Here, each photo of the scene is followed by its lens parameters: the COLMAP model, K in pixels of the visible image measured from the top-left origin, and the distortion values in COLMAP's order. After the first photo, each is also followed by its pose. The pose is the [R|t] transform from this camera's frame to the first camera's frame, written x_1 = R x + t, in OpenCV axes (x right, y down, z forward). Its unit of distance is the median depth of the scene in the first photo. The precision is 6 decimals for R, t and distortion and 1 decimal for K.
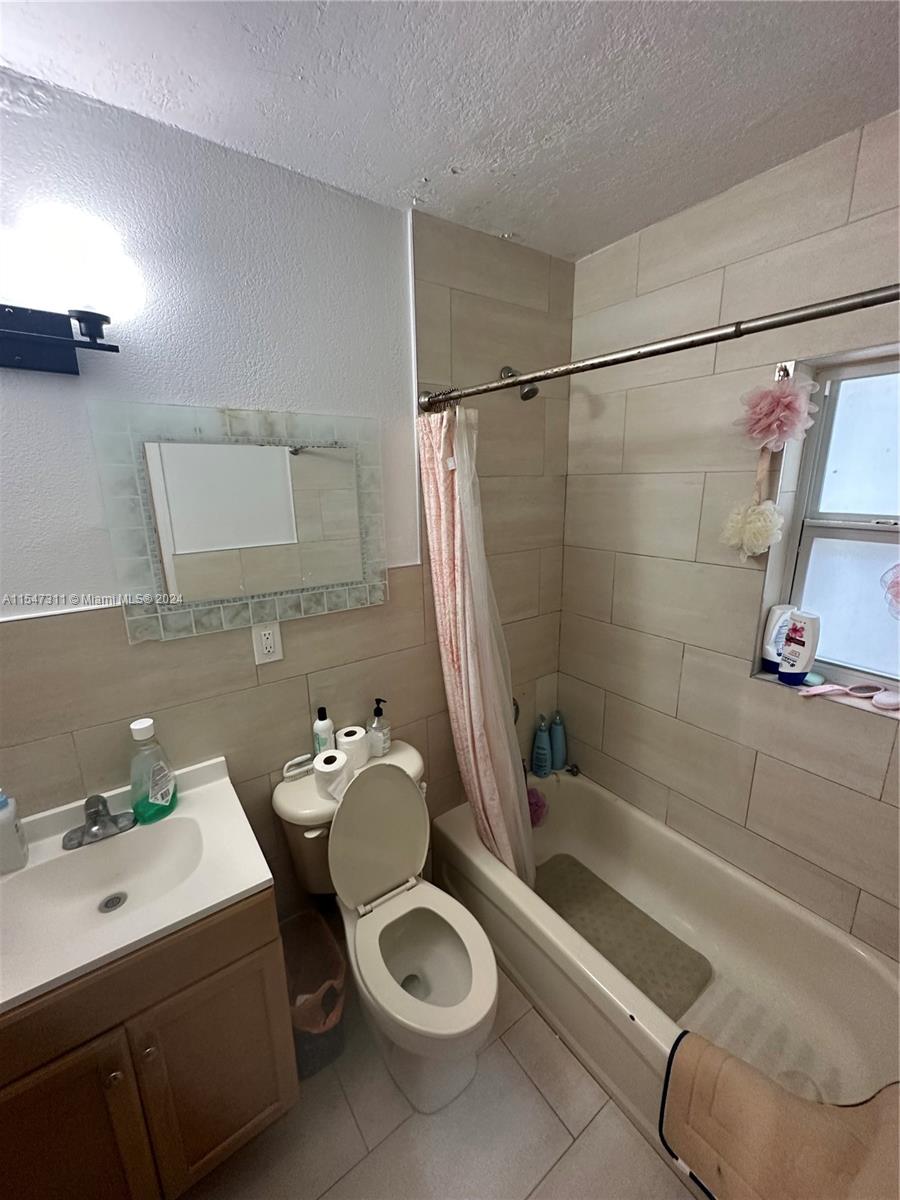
lens RADIAL K [[479.6, 0, 452.5], [0, 479.6, 600.5], [0, 0, 1]] dist [-0.004212, 0.000480]
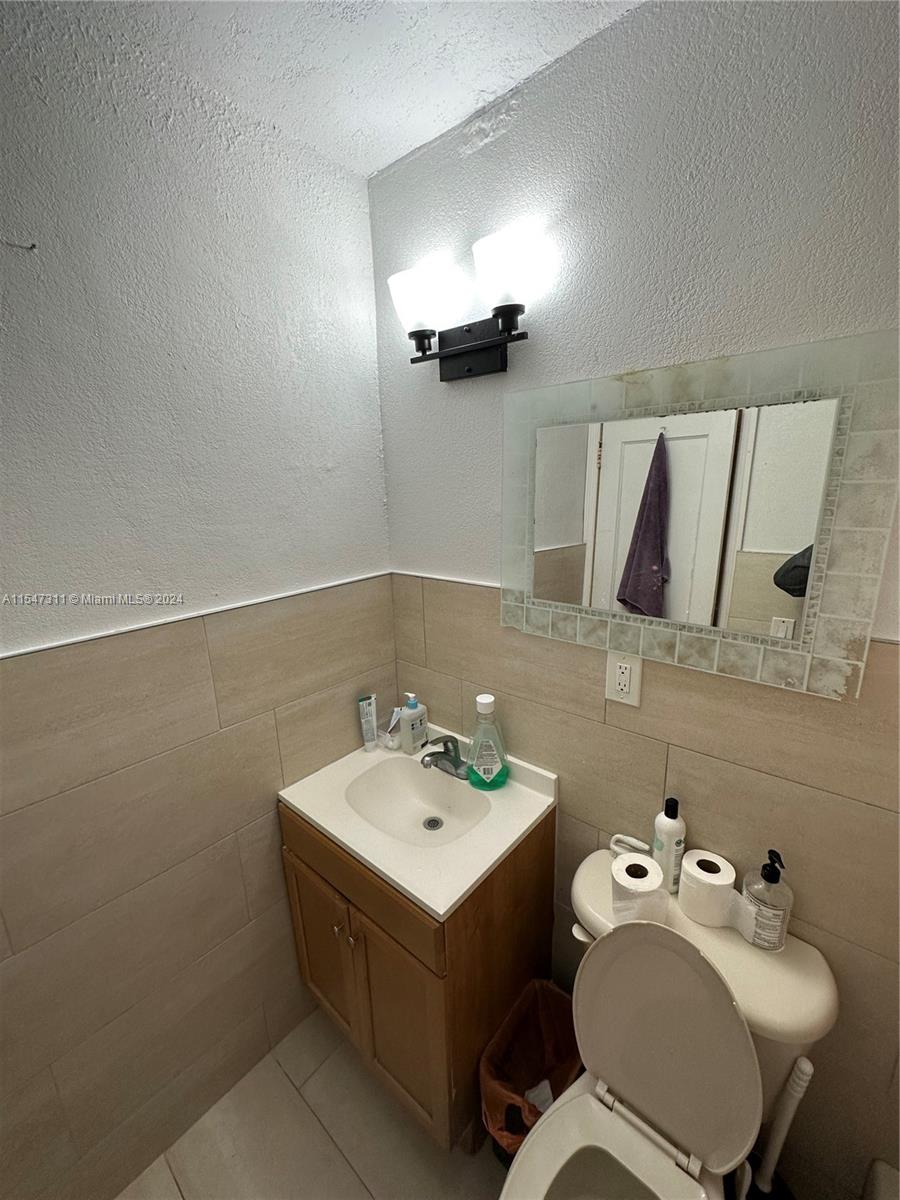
lens RADIAL K [[479.6, 0, 450.7], [0, 479.6, 601.6], [0, 0, 1]] dist [-0.004212, 0.000480]
pose [[0.232117, 0.241049, -0.942347, 0.251086], [-0.214104, 0.957707, 0.192241, -0.121048], [0.948831, 0.157138, 0.273910, 0.515941]]
